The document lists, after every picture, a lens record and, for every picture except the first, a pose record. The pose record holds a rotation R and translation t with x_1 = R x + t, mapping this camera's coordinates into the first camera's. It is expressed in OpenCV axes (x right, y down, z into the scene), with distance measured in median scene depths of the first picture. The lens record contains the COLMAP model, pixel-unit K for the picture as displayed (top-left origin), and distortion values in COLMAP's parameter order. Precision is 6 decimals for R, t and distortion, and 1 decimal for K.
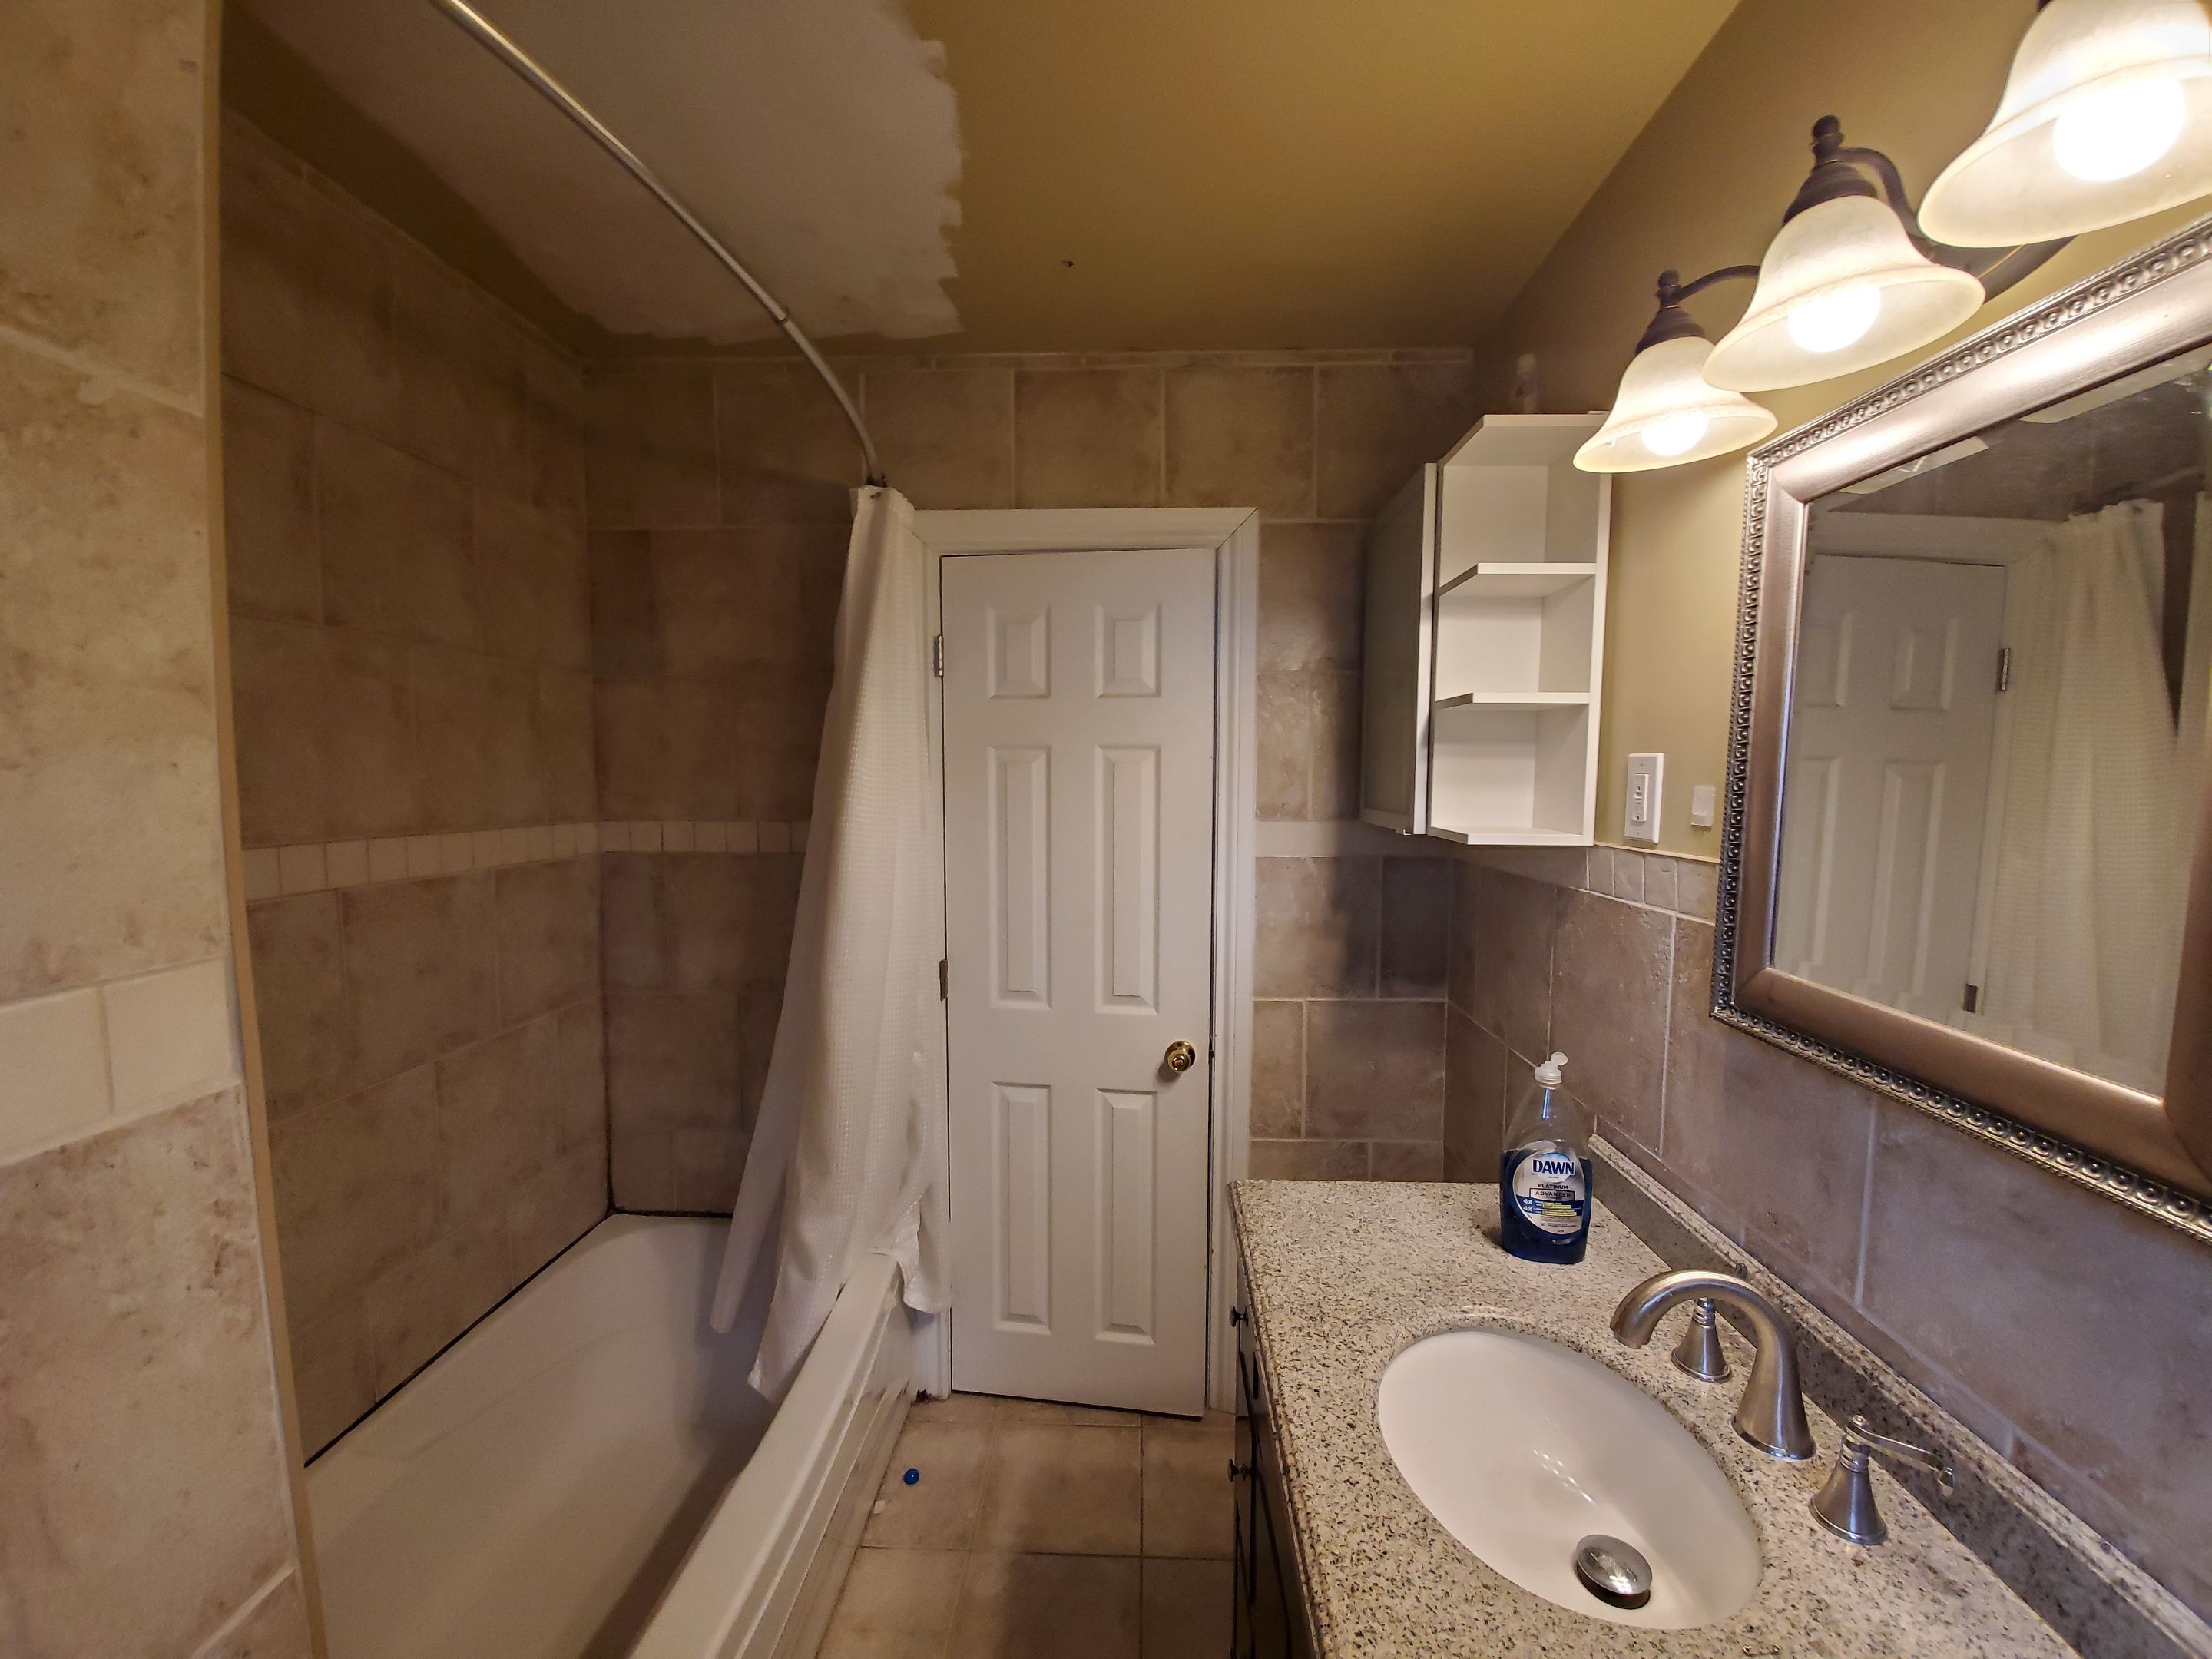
lens RADIAL K [[871.5, 0, 1125.2], [0, 871.5, 842.0], [0, 0, 1]] dist [0.006168, -0.013197]
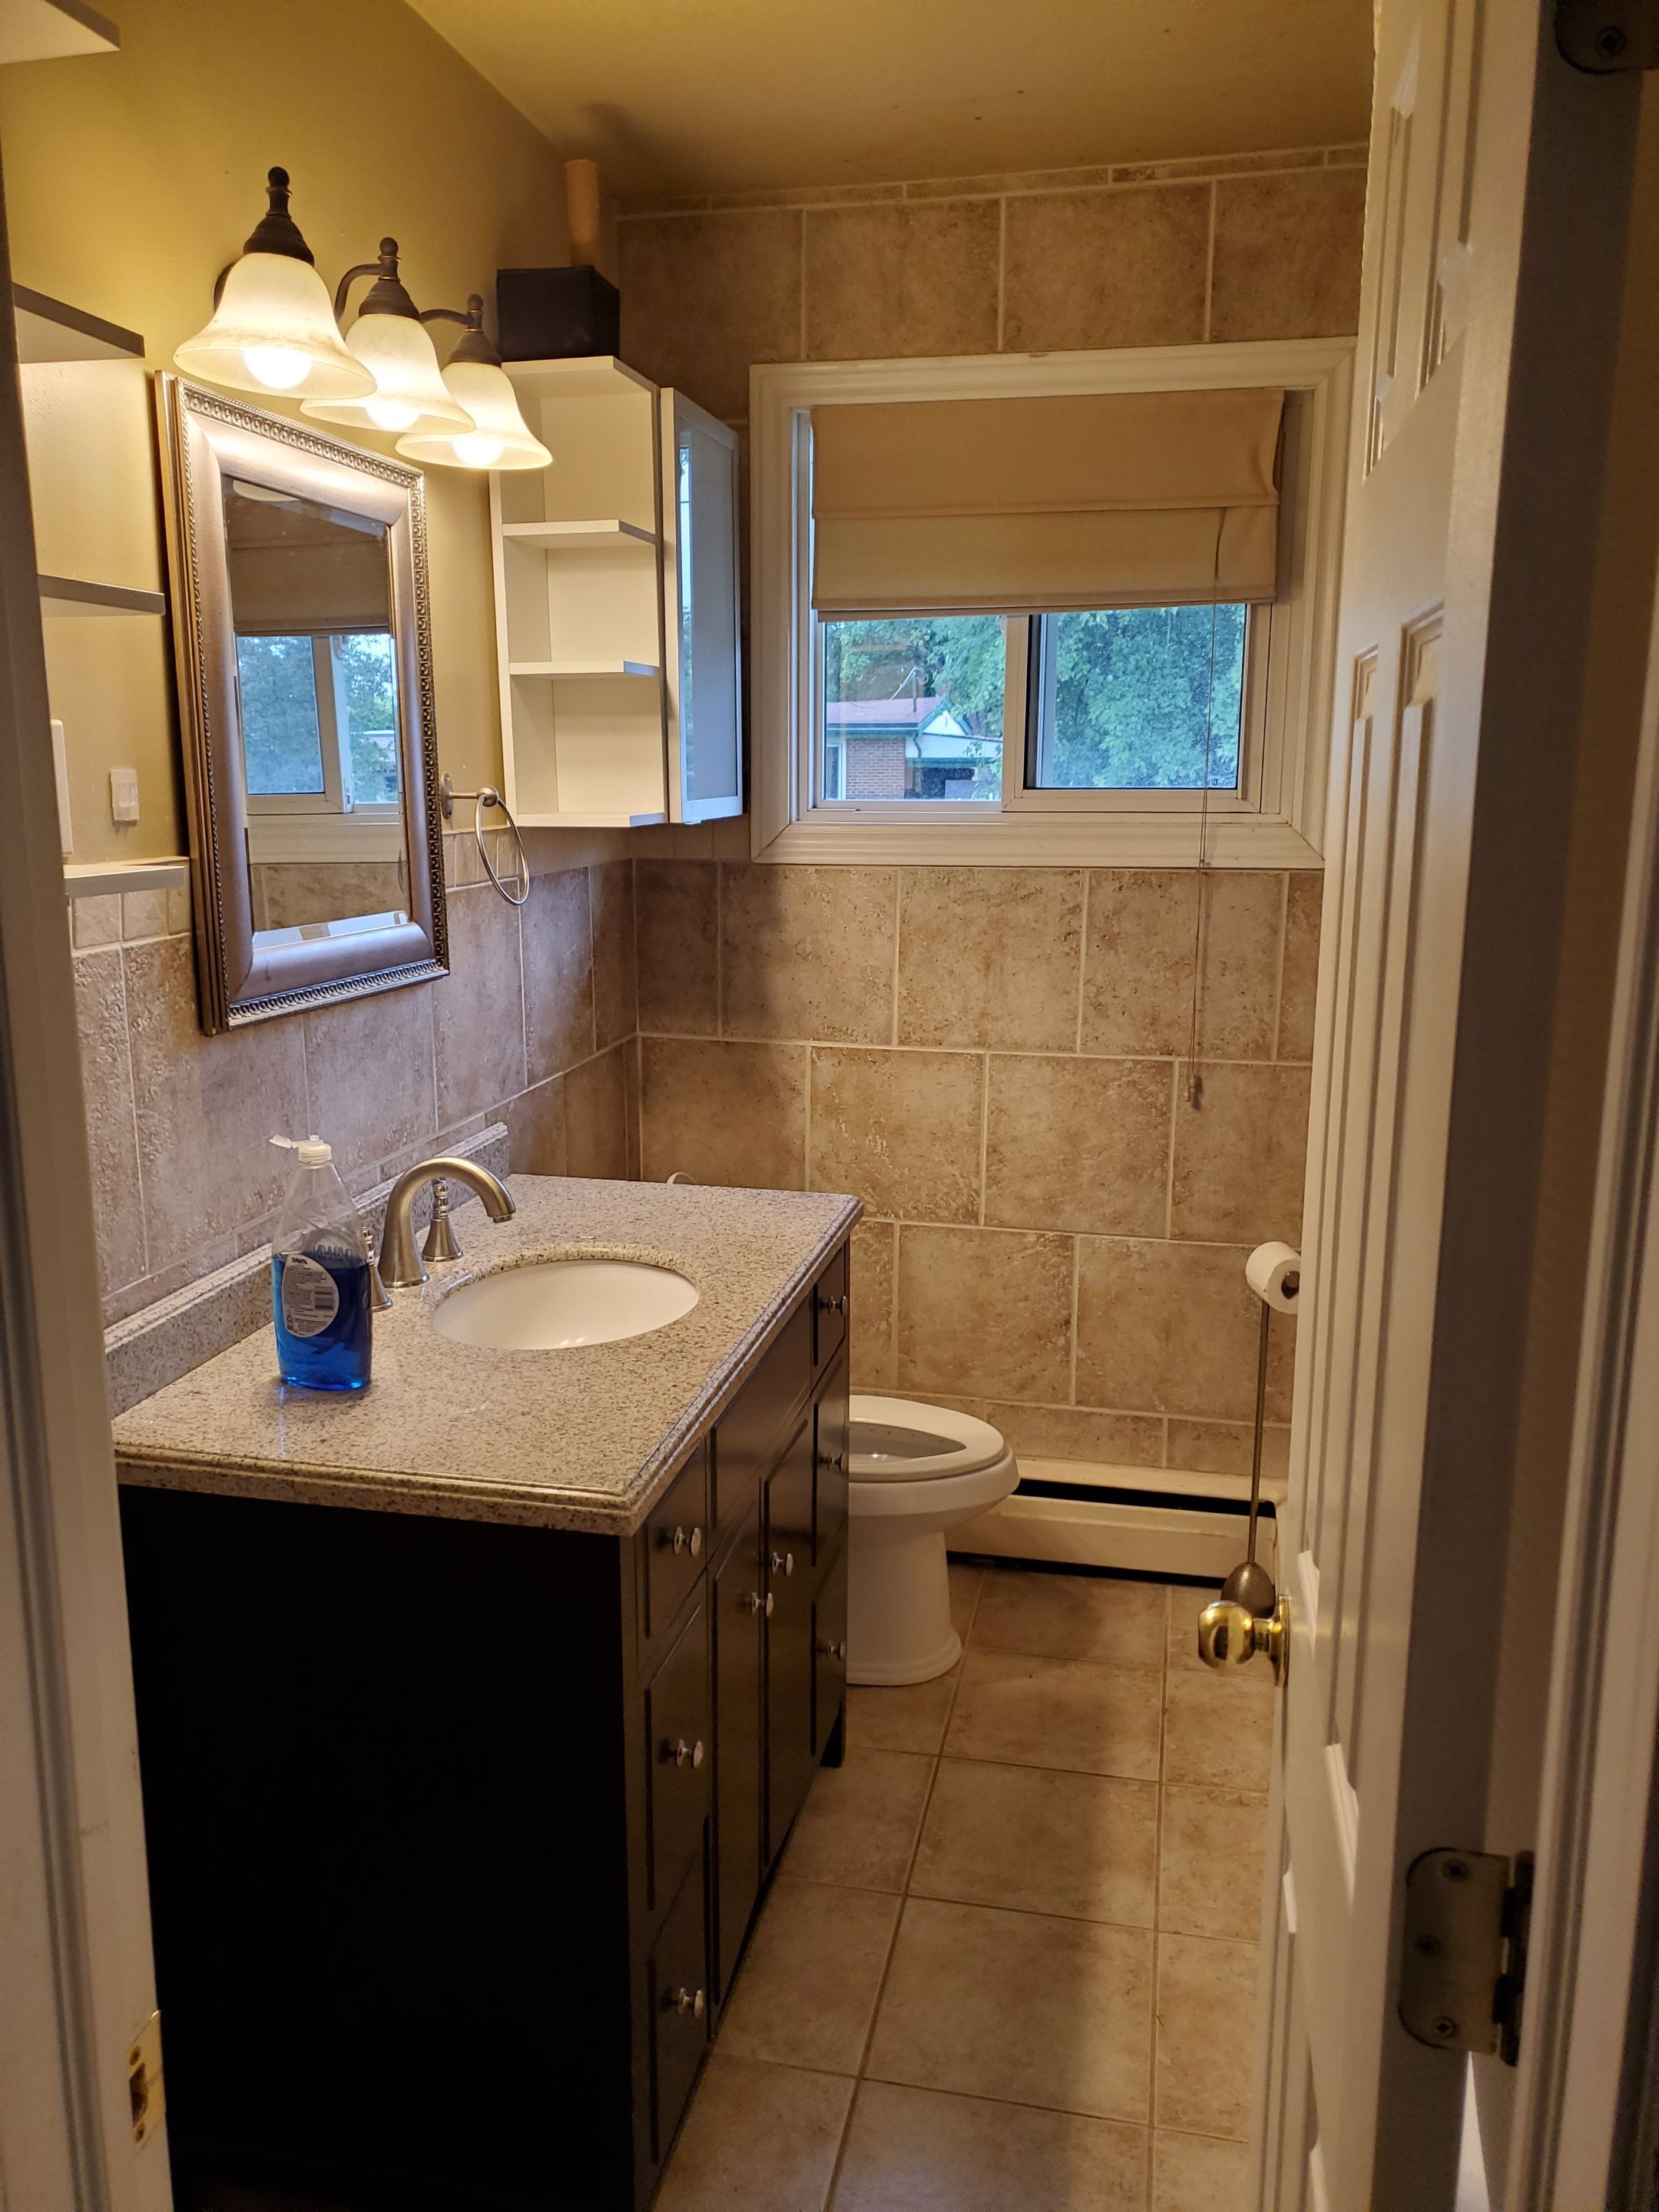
lens RADIAL K [[1725.3, 0, 827.8], [0, 1725.3, 1109.1], [0, 0, 1]] dist [0.028629, -0.020245]
pose [[-0.982596, -0.044599, 0.180324, -0.167466], [0.007102, 0.961019, 0.276390, -0.135867], [-0.185621, 0.272860, -0.943977, 1.690491]]
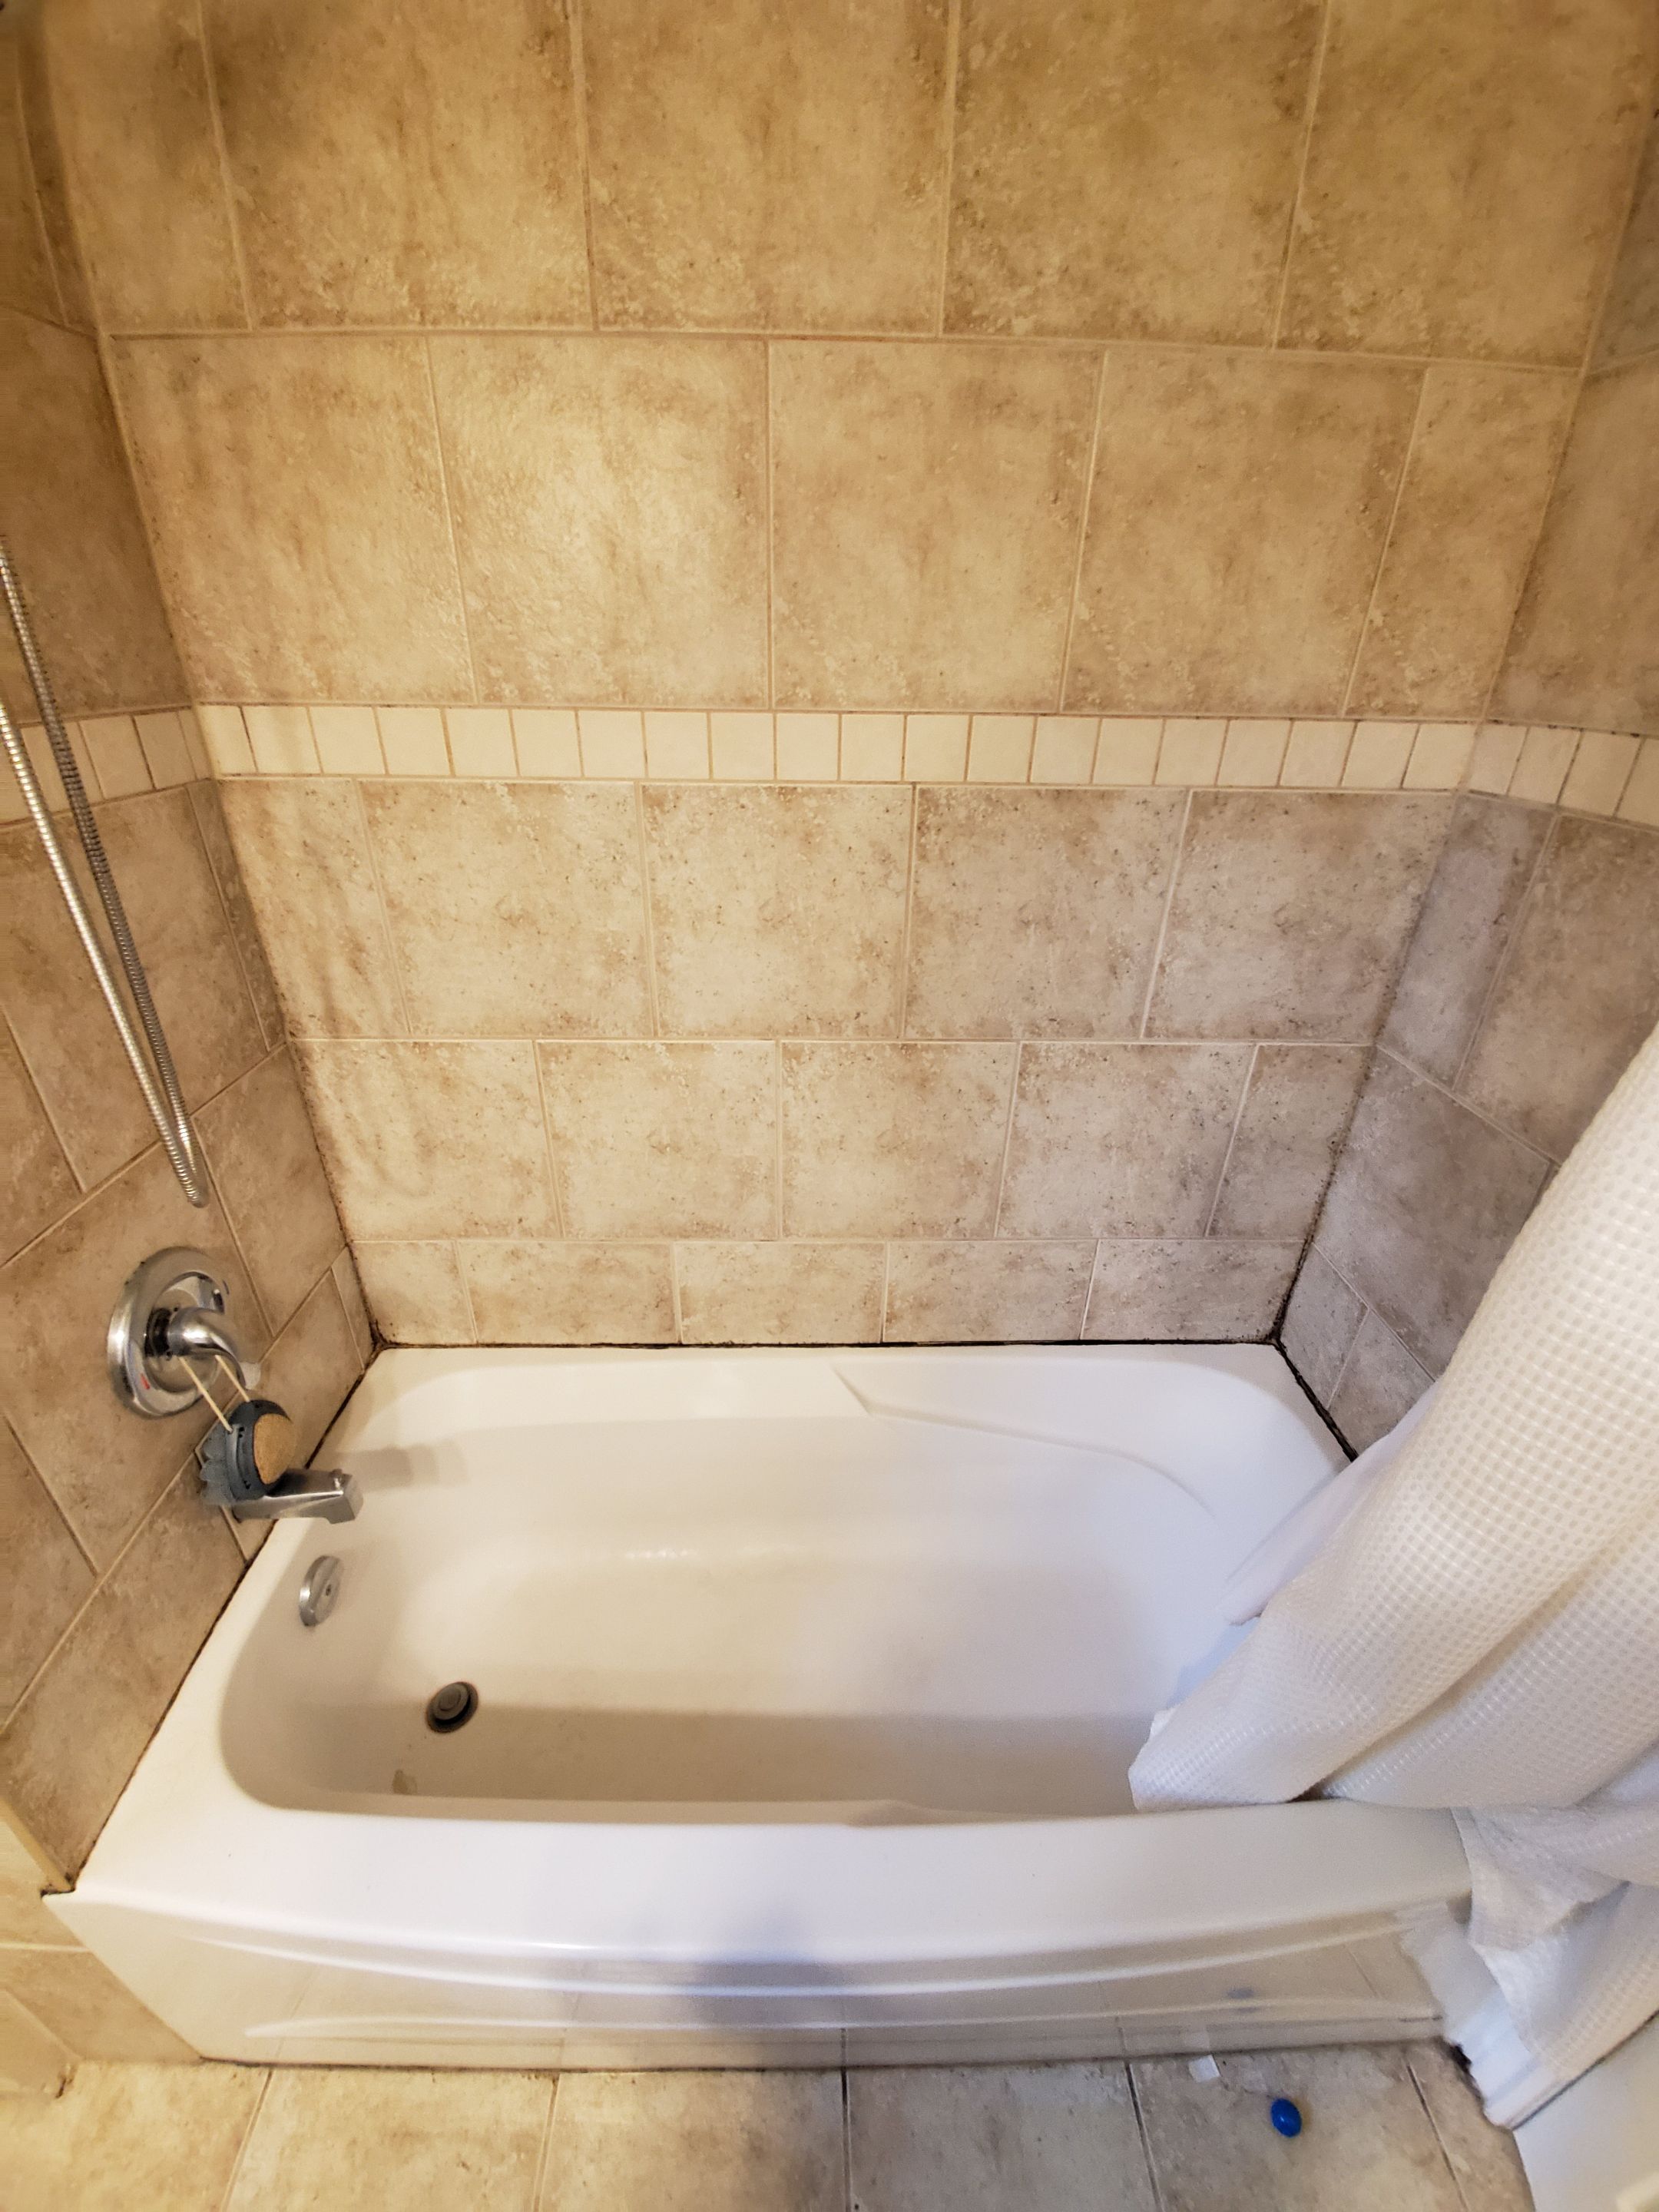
lens RADIAL K [[871.5, 0, 830.2], [0, 871.5, 1116.7], [0, 0, 1]] dist [0.006168, -0.013197]
pose [[0.049256, 0.458317, -0.887423, -0.099708], [-0.090714, 0.886882, 0.453002, -0.021623], [0.994658, 0.058189, 0.085260, 0.790036]]
